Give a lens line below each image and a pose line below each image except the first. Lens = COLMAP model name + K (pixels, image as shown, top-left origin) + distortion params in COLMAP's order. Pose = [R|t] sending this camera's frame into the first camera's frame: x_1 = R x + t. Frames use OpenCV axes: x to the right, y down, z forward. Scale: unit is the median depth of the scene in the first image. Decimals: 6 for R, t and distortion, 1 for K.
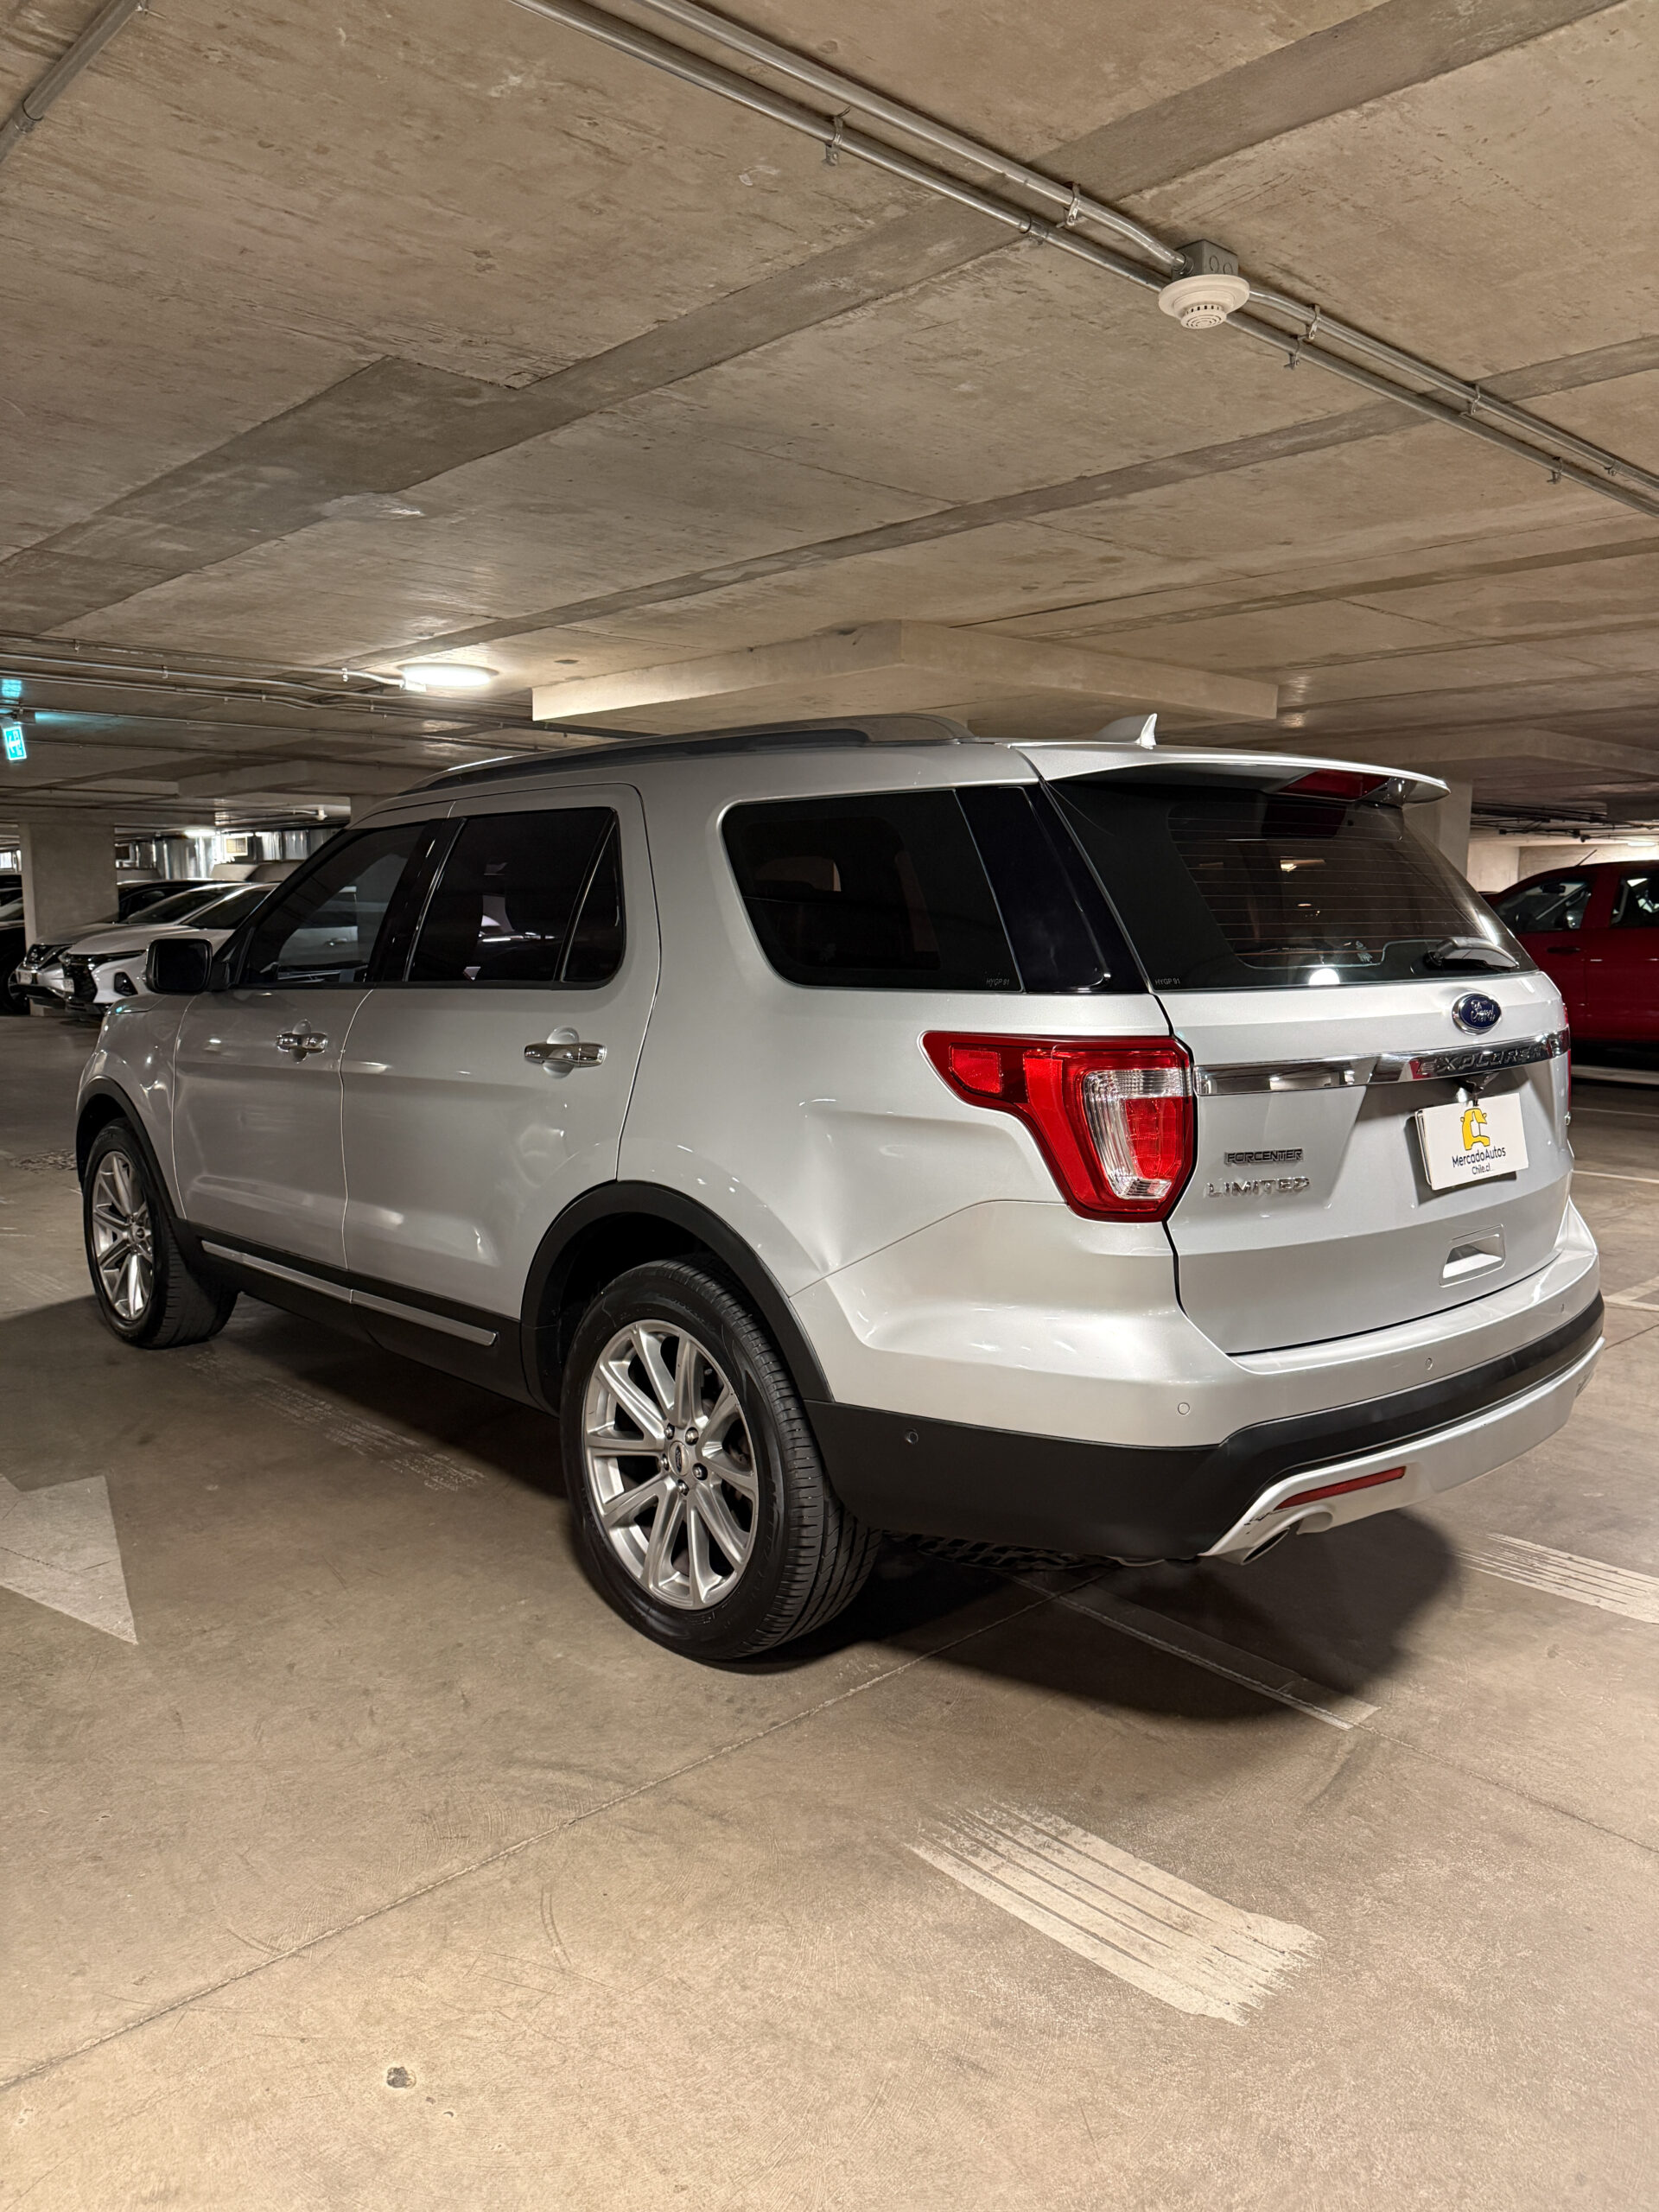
lens RADIAL K [[1564.0, 0, 830.2], [0, 1564.0, 1093.8], [0, 0, 1]] dist [0.008636, -0.018943]
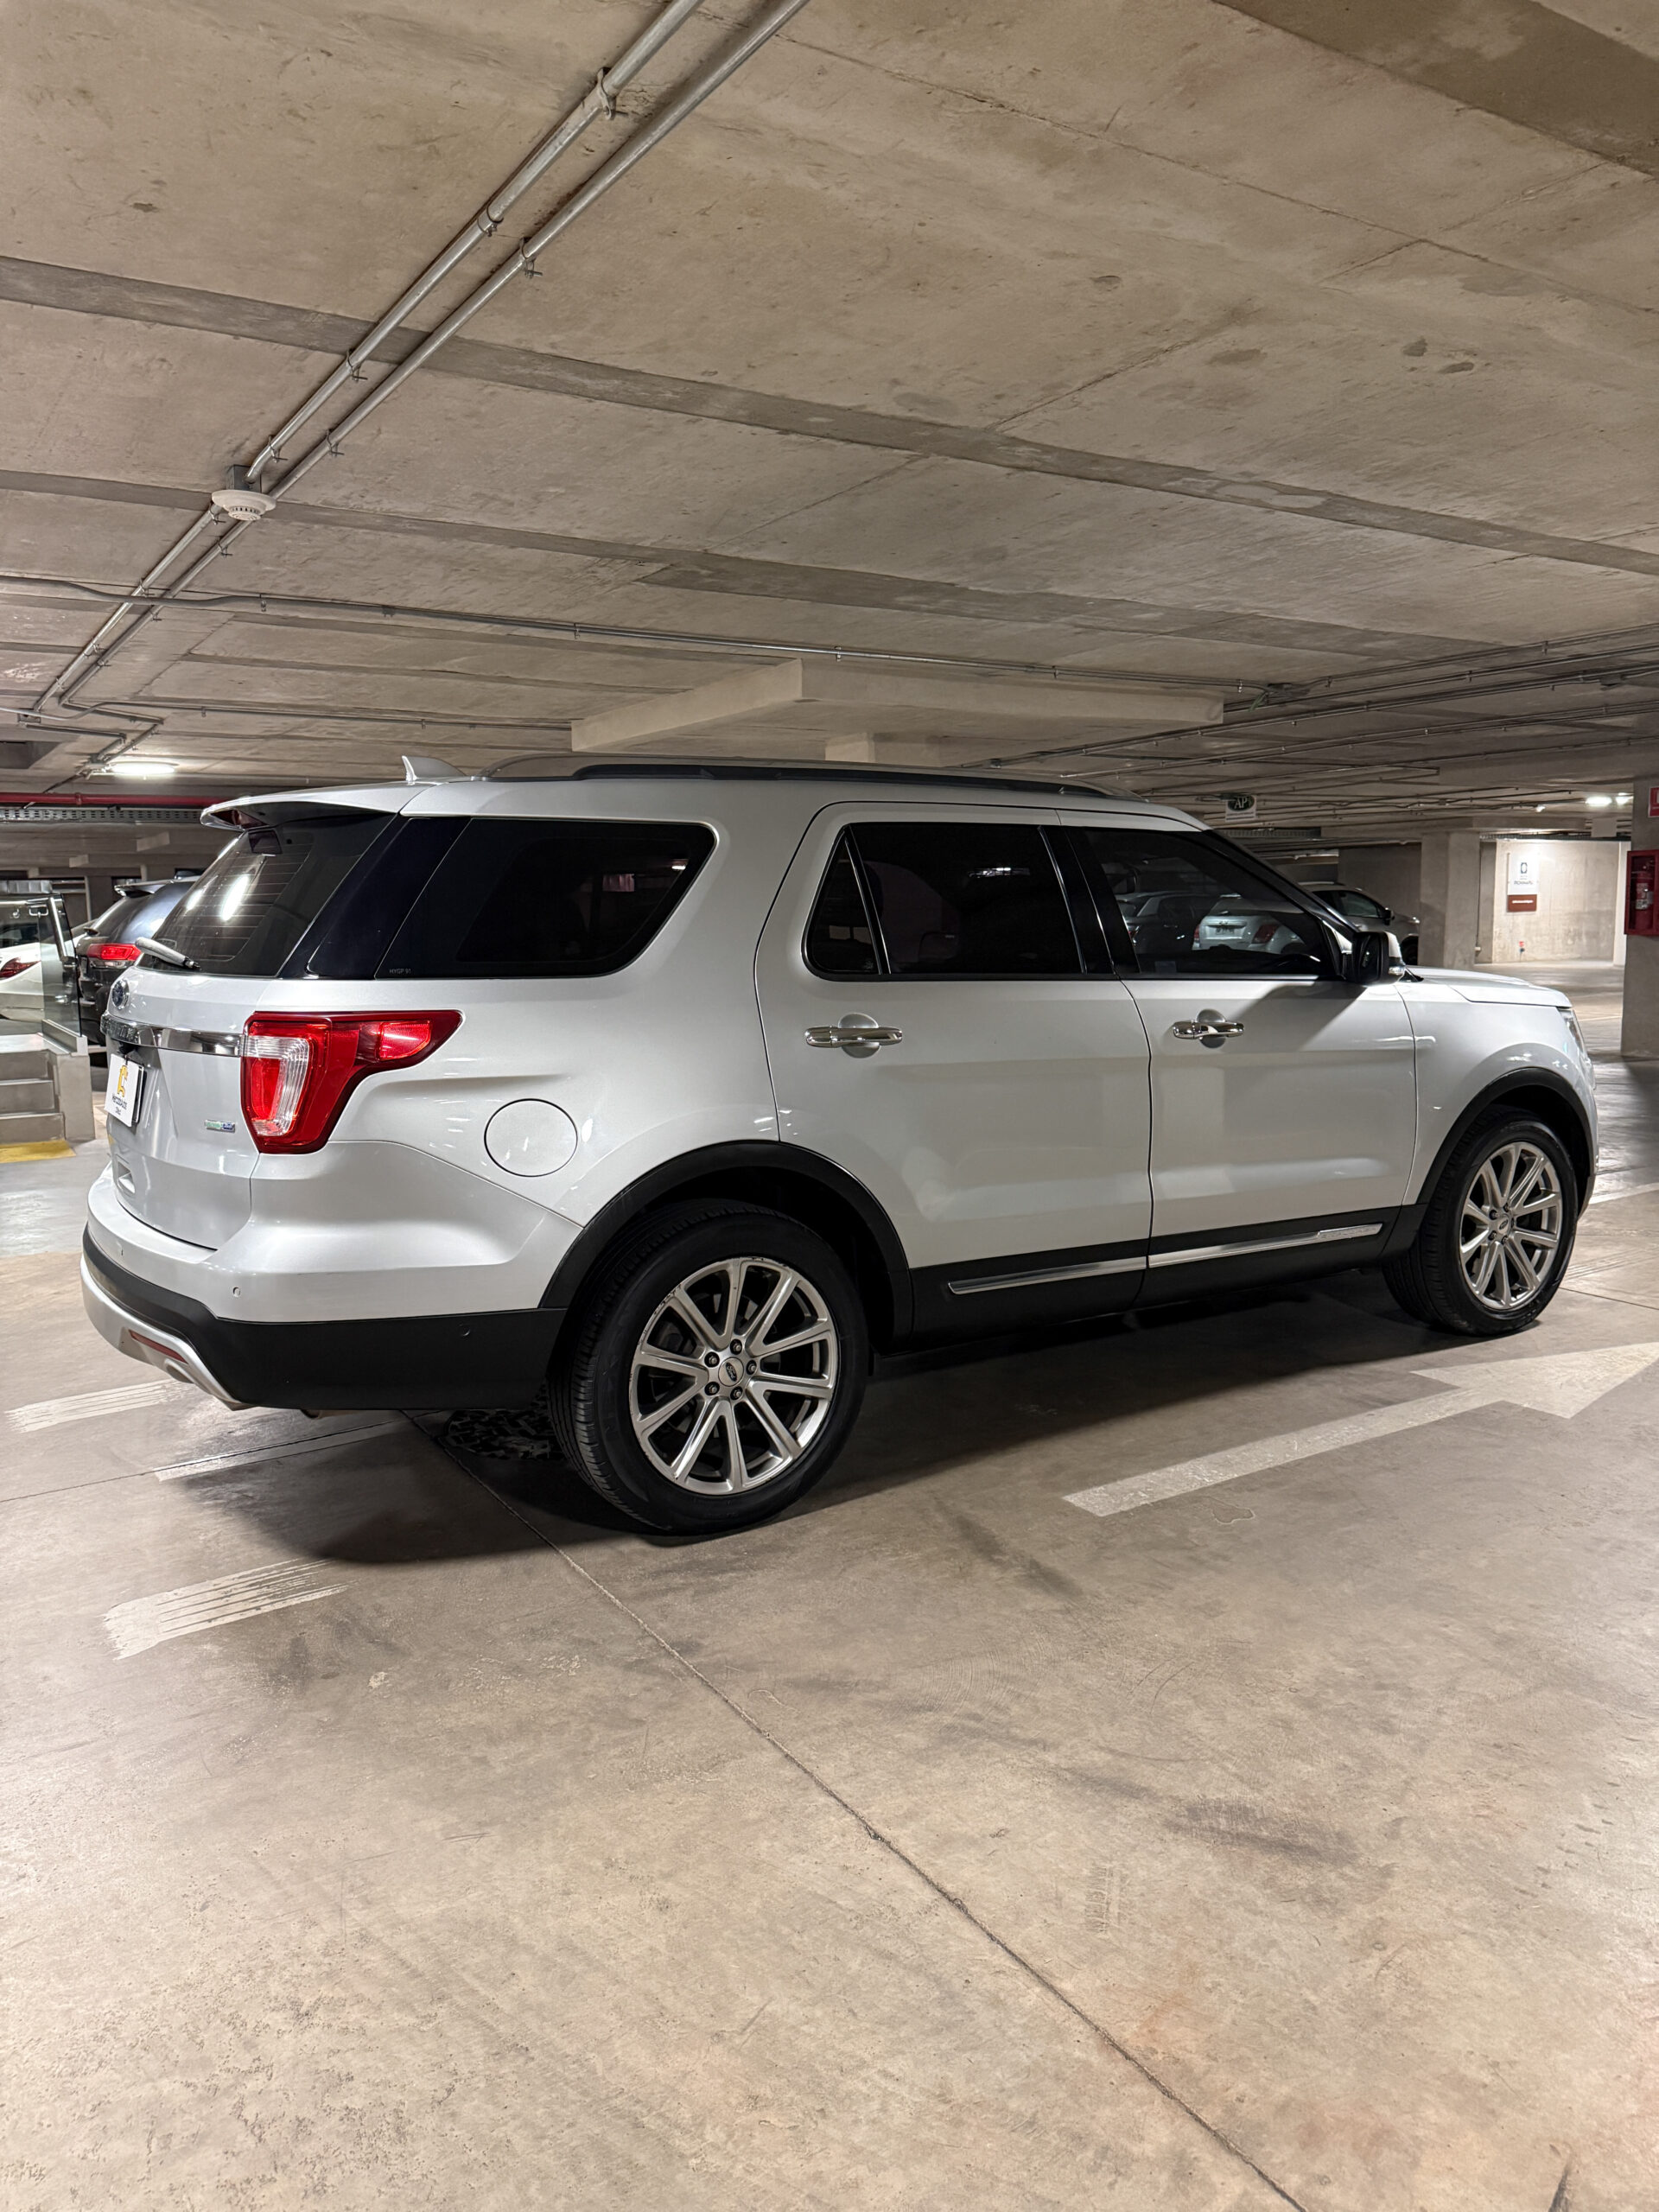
lens RADIAL K [[1555.8, 0, 843.1], [0, 1555.8, 1097.9], [0, 0, 1]] dist [0.115186, -0.219056]
pose [[-0.177561, 0.118347, -0.976968, 1.395856], [-0.101780, 0.985211, 0.137844, -0.182923], [0.978833, 0.123911, -0.162889, 1.570231]]
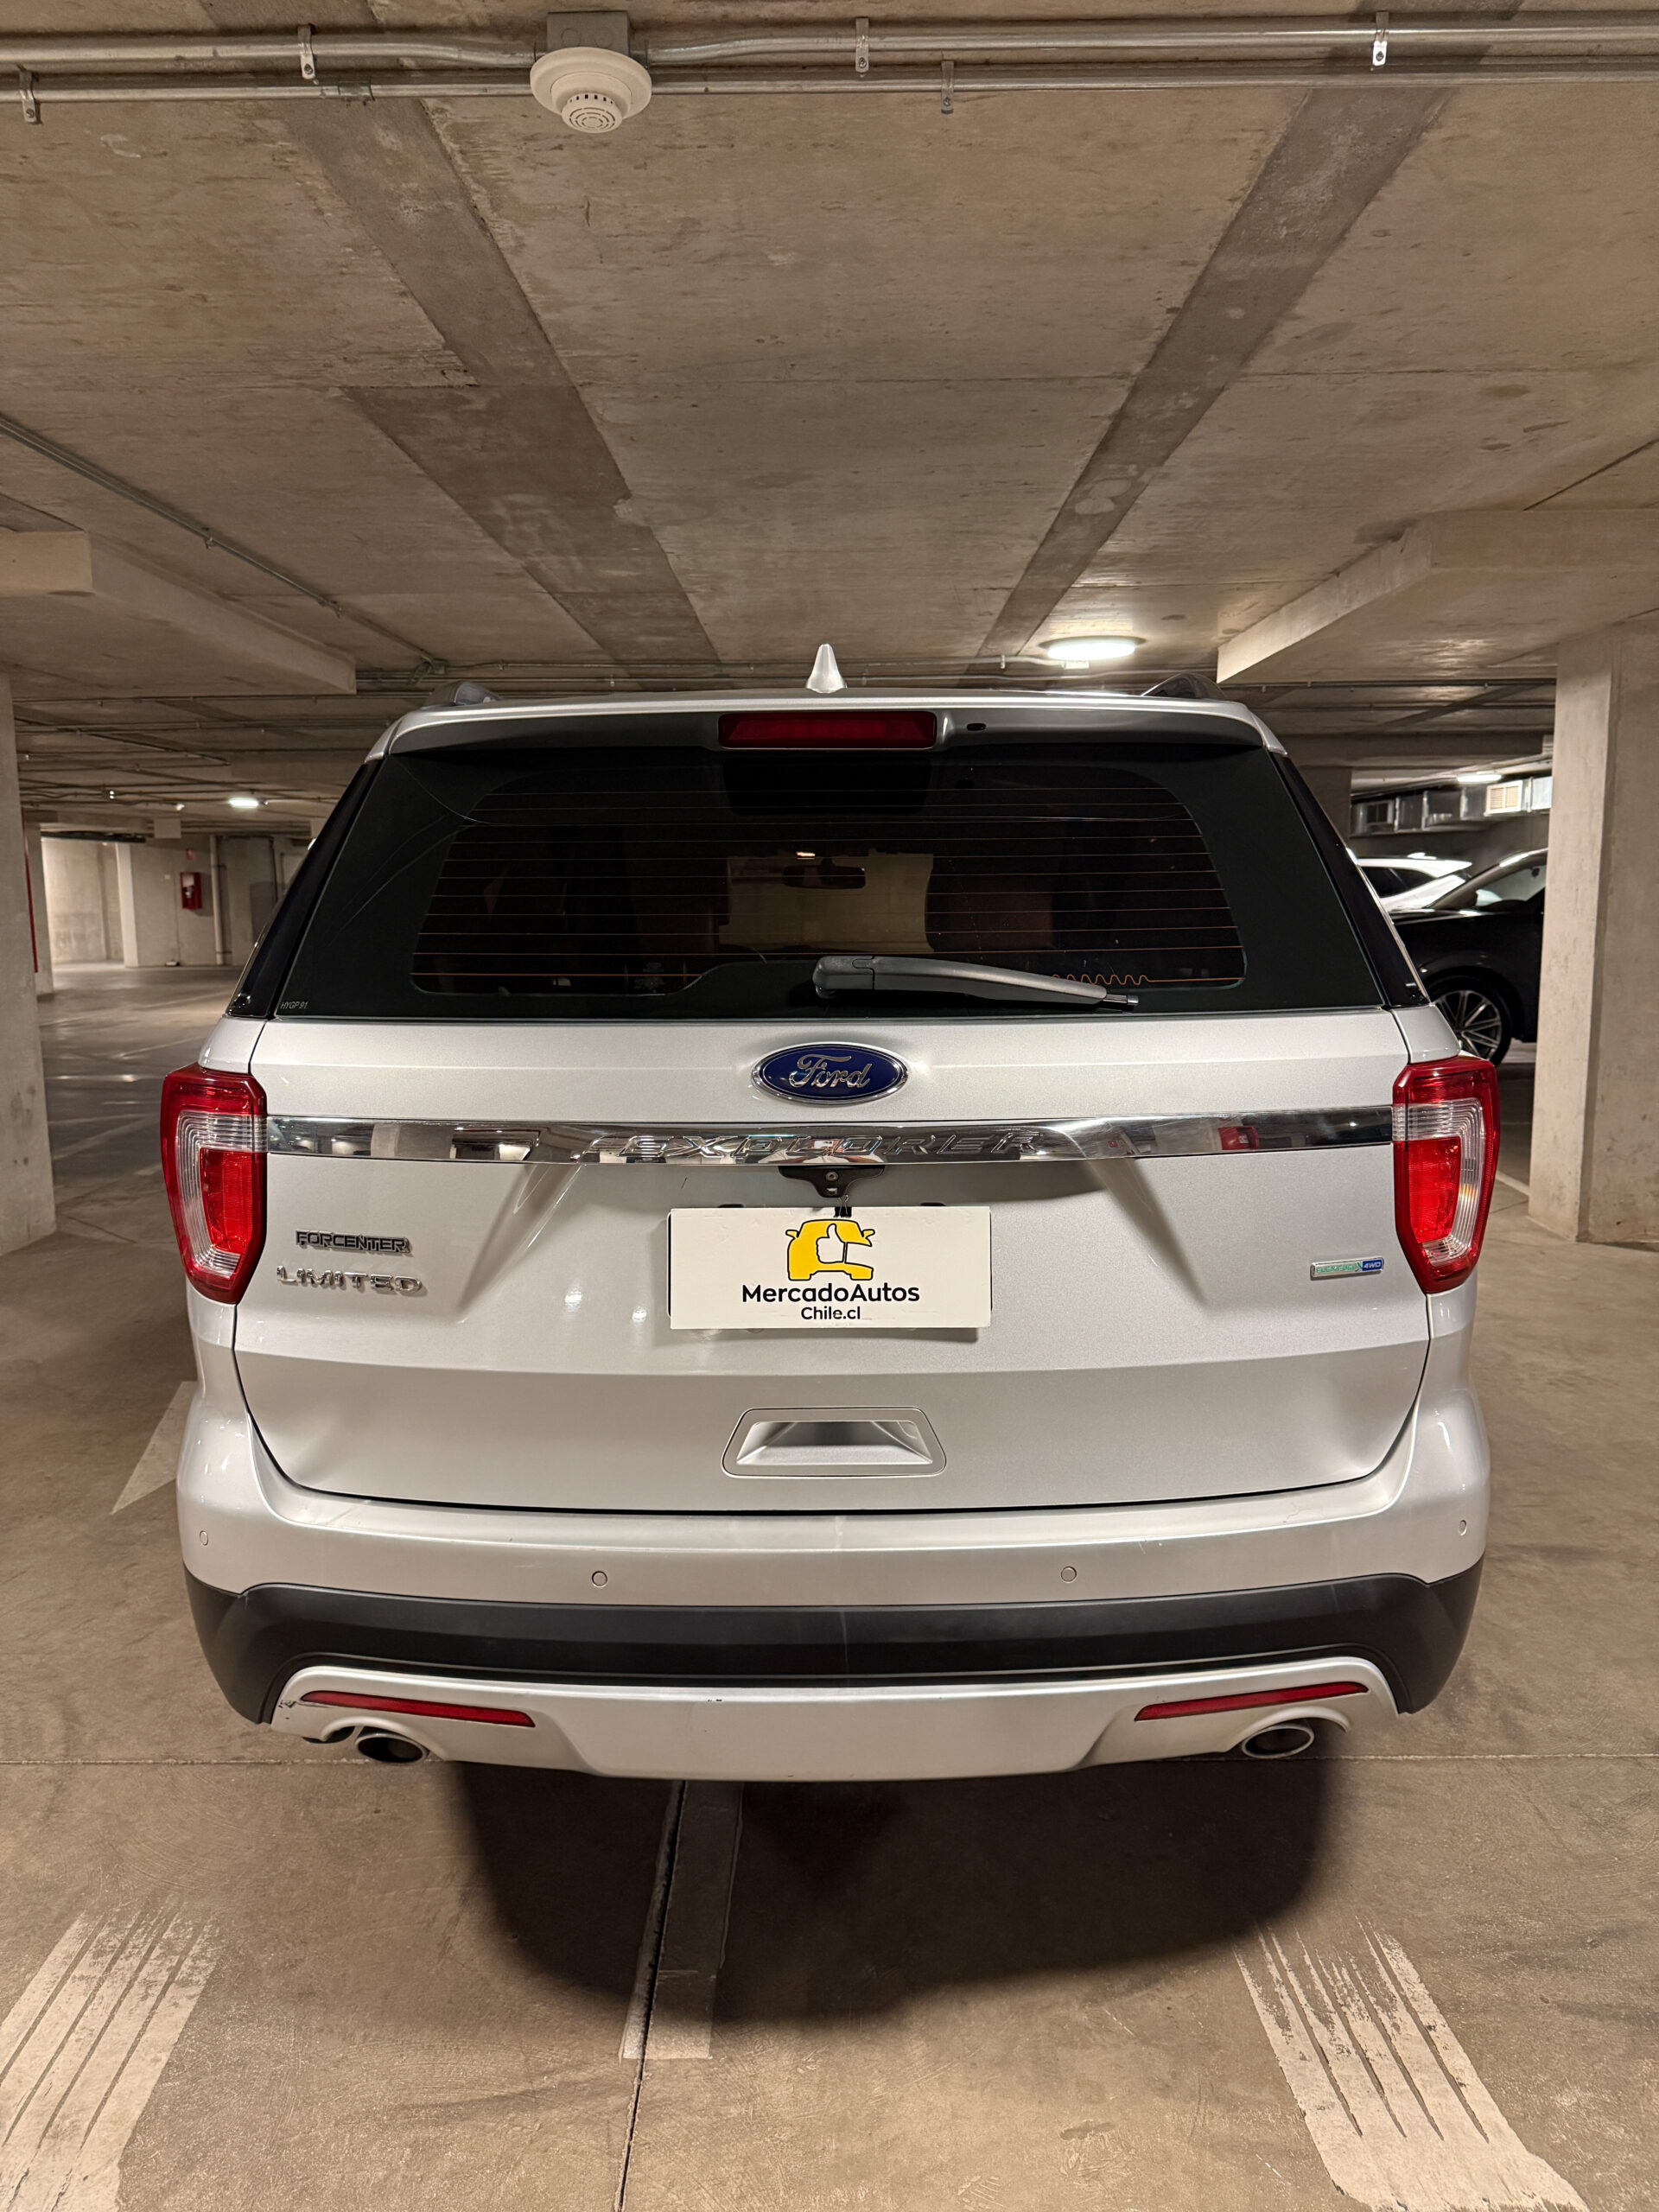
lens RADIAL K [[1564.0, 0, 830.2], [0, 1564.0, 1093.8], [0, 0, 1]] dist [0.008636, -0.018943]
pose [[0.731433, 0.078538, -0.677376, 0.726048], [-0.067483, 0.996806, 0.042706, -0.060604], [0.678566, 0.014475, 0.734396, 0.454335]]
